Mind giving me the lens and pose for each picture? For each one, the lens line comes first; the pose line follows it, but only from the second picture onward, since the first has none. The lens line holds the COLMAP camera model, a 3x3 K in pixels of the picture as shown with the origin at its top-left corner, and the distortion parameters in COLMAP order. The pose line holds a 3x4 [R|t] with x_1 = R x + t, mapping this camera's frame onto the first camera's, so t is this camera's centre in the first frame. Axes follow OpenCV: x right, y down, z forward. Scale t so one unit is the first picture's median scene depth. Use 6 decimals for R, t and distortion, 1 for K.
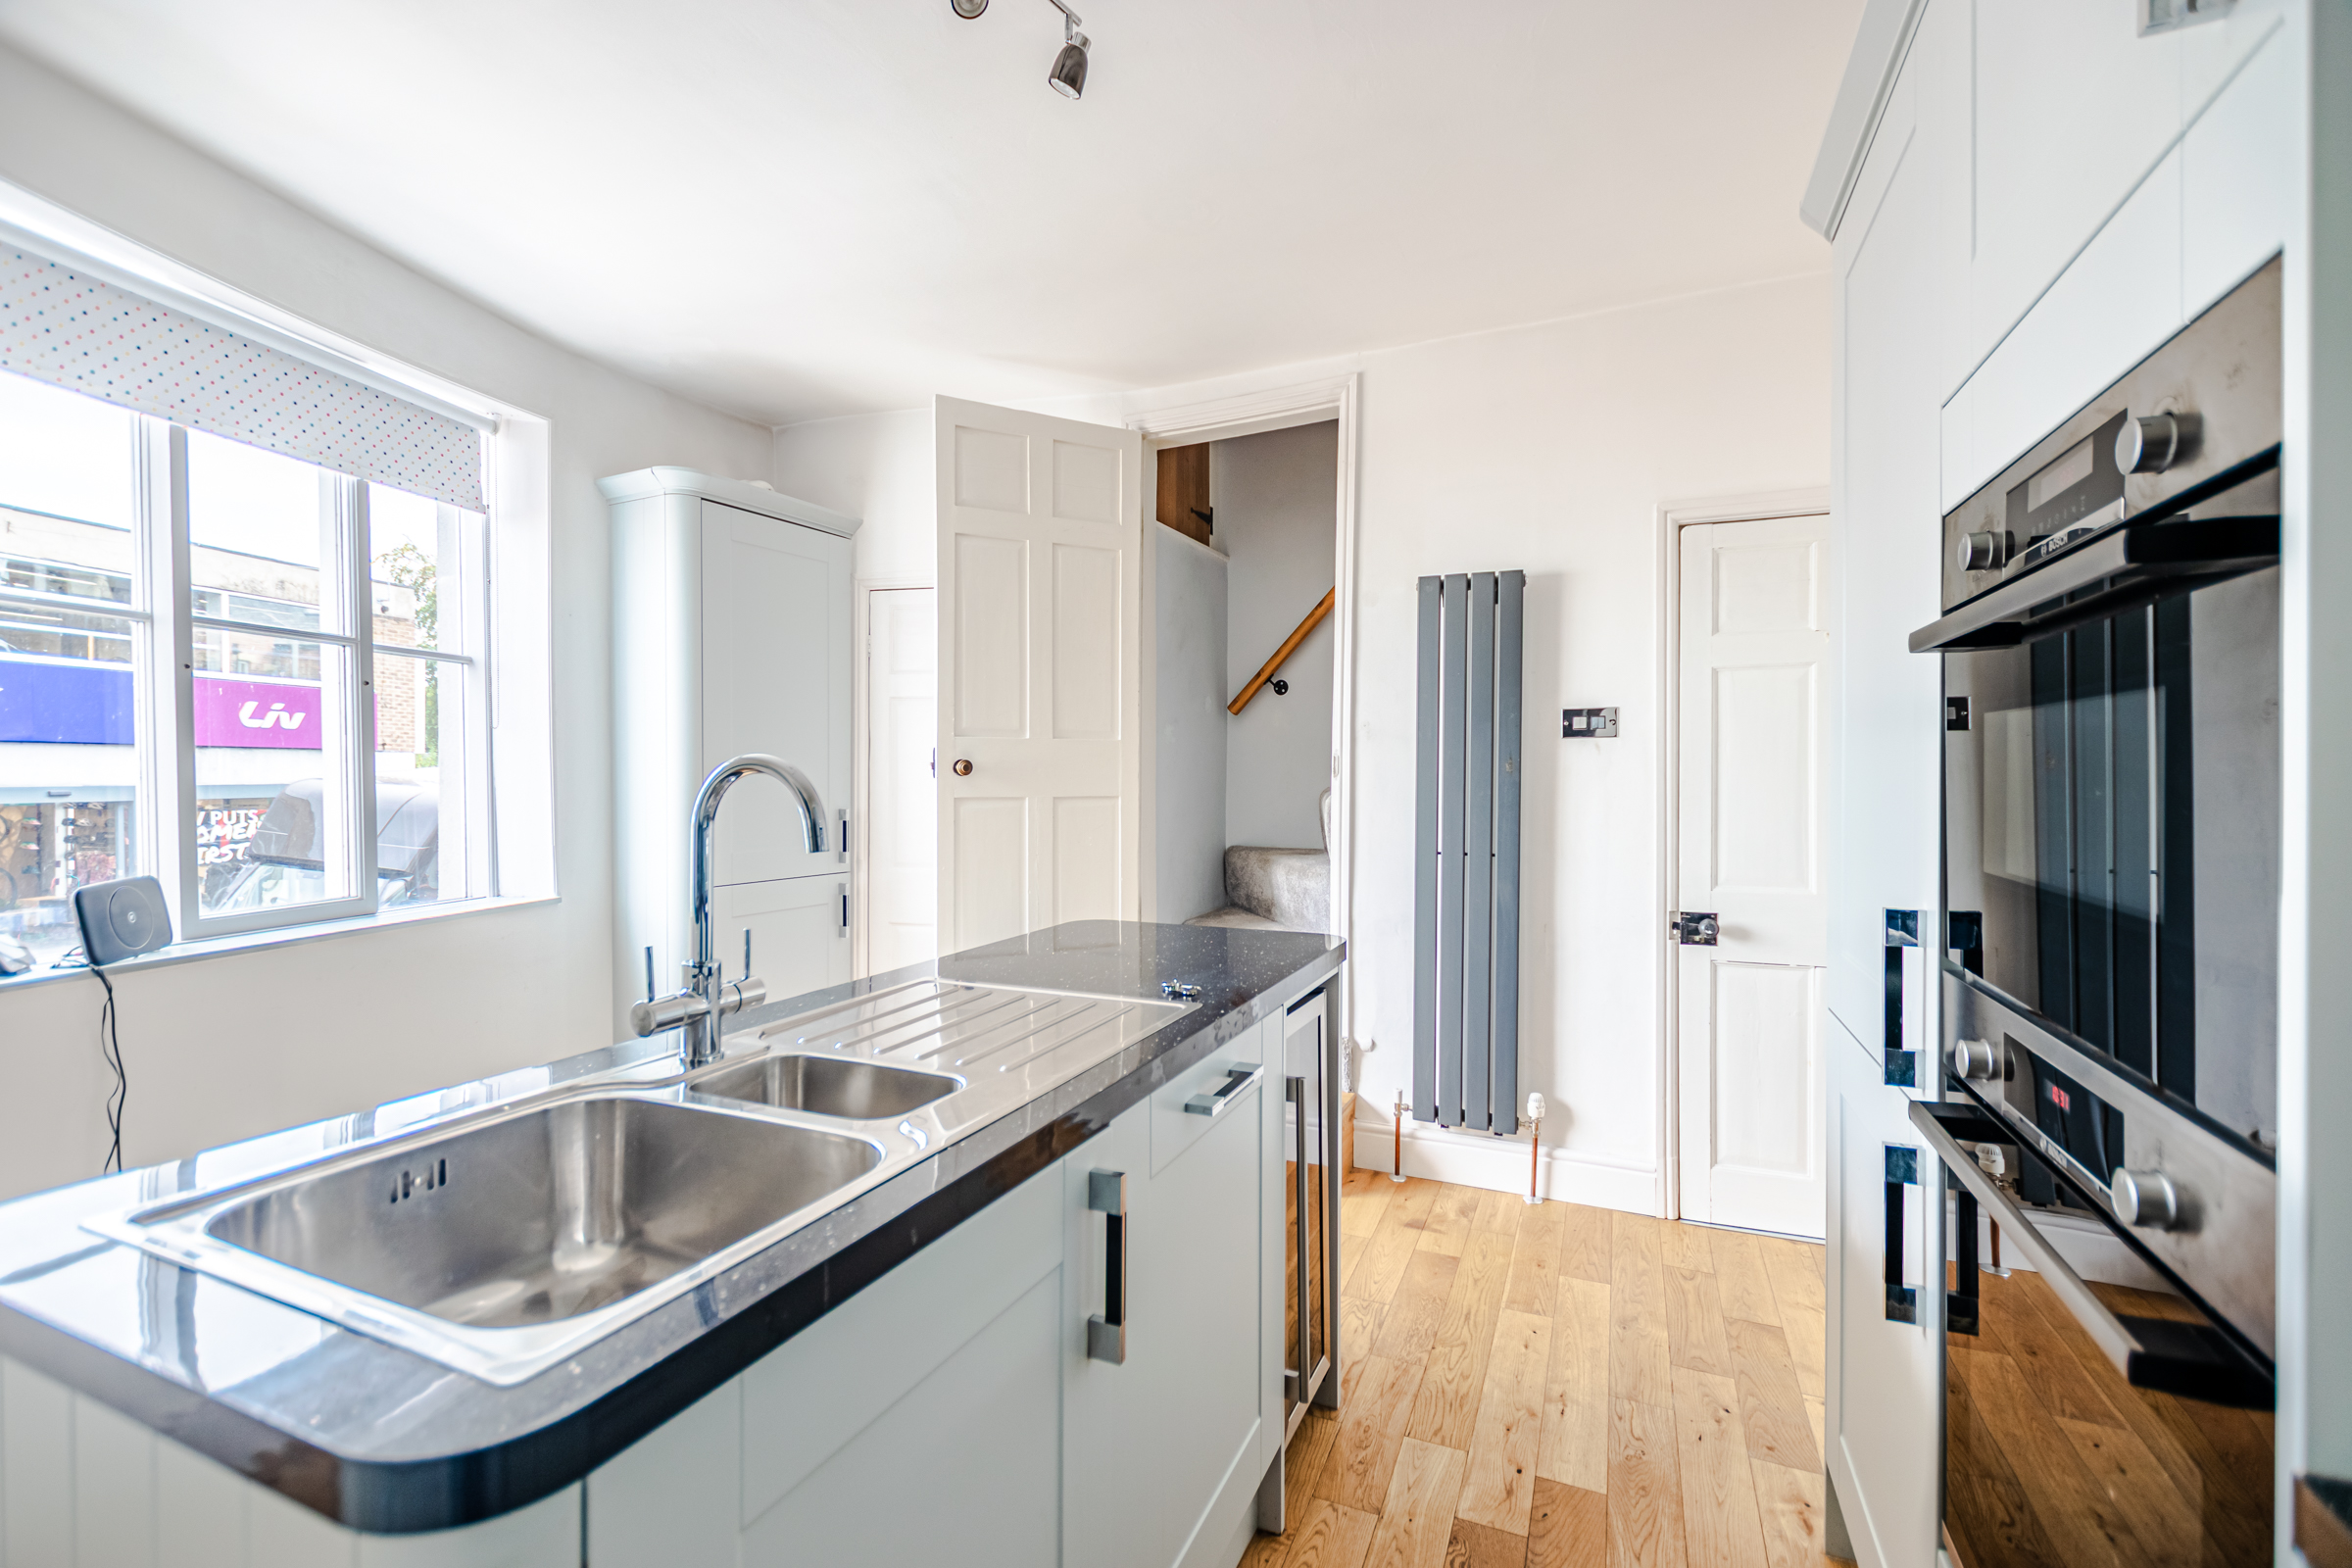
lens RADIAL K [[1017.2, 0, 1174.2], [0, 1017.2, 784.5], [0, 0, 1]] dist [-0.000742, -0.000069]
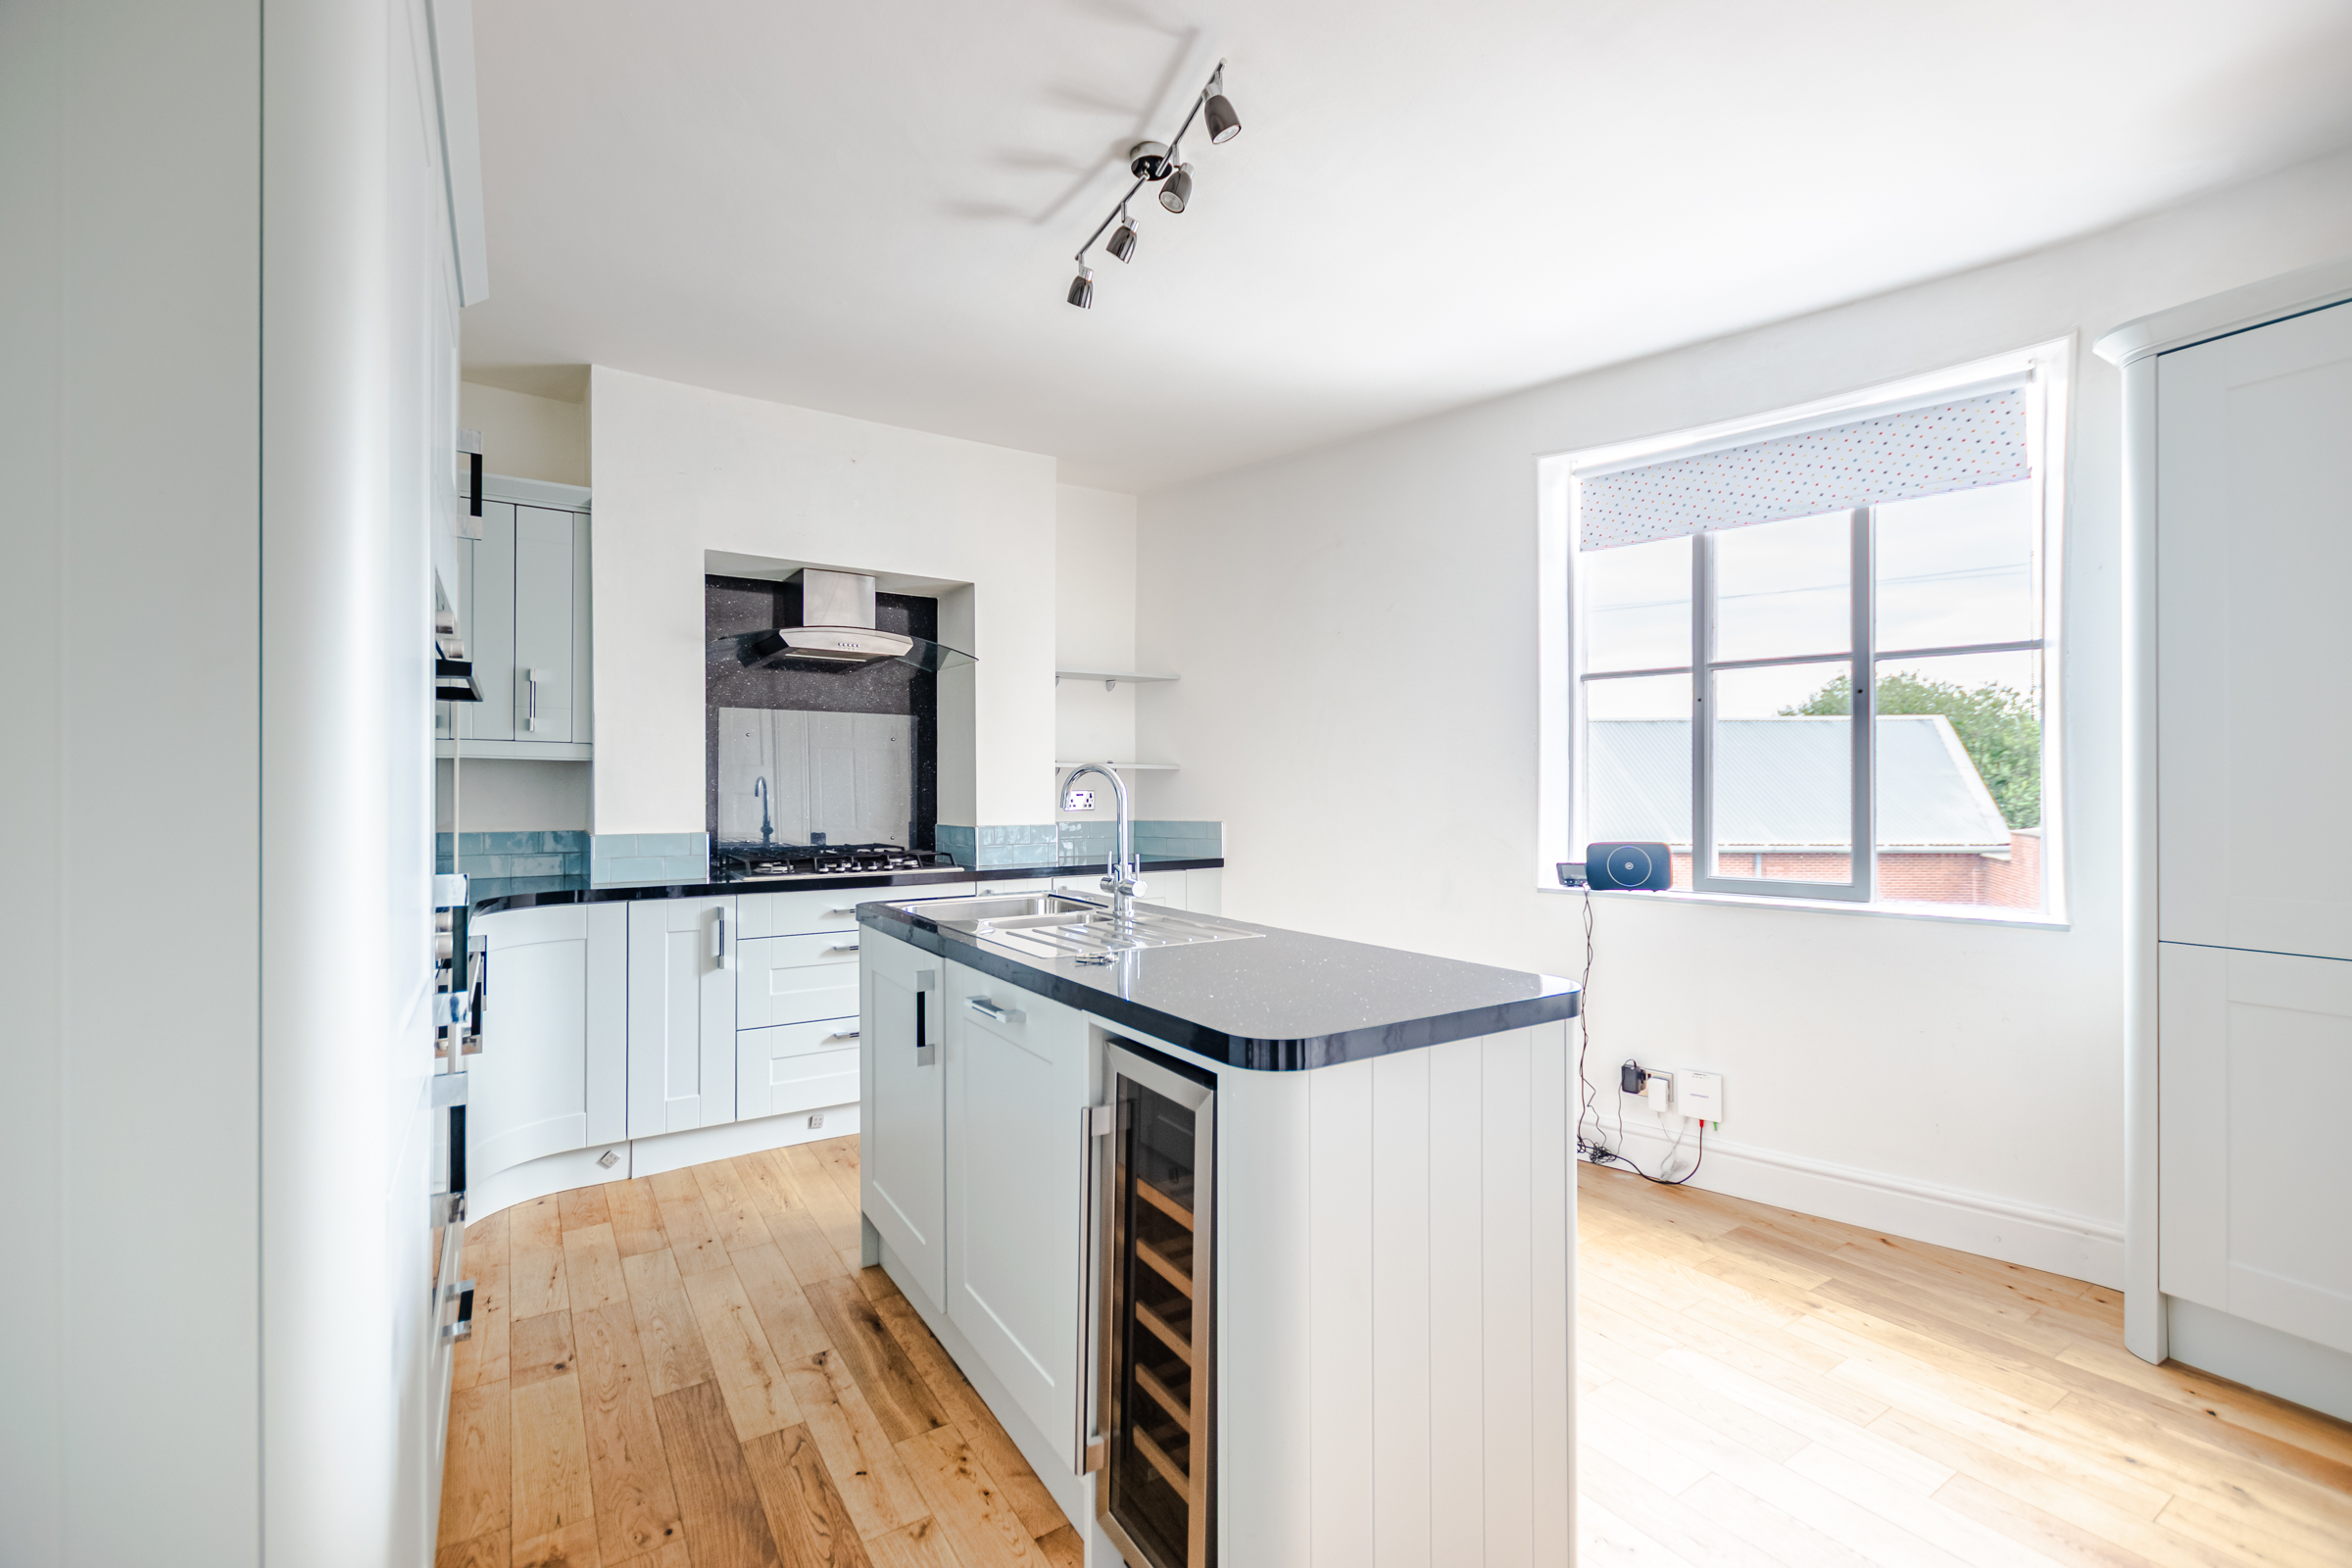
lens RADIAL K [[1017.2, 0, 1168.7], [0, 1017.2, 784.1], [0, 0, 1]] dist [-0.000742, -0.000069]
pose [[-0.540447, -0.006330, -0.841354, 0.509394], [-0.006290, 0.999974, -0.003483, 0.007554], [0.841355, 0.003410, -0.540473, 0.926960]]
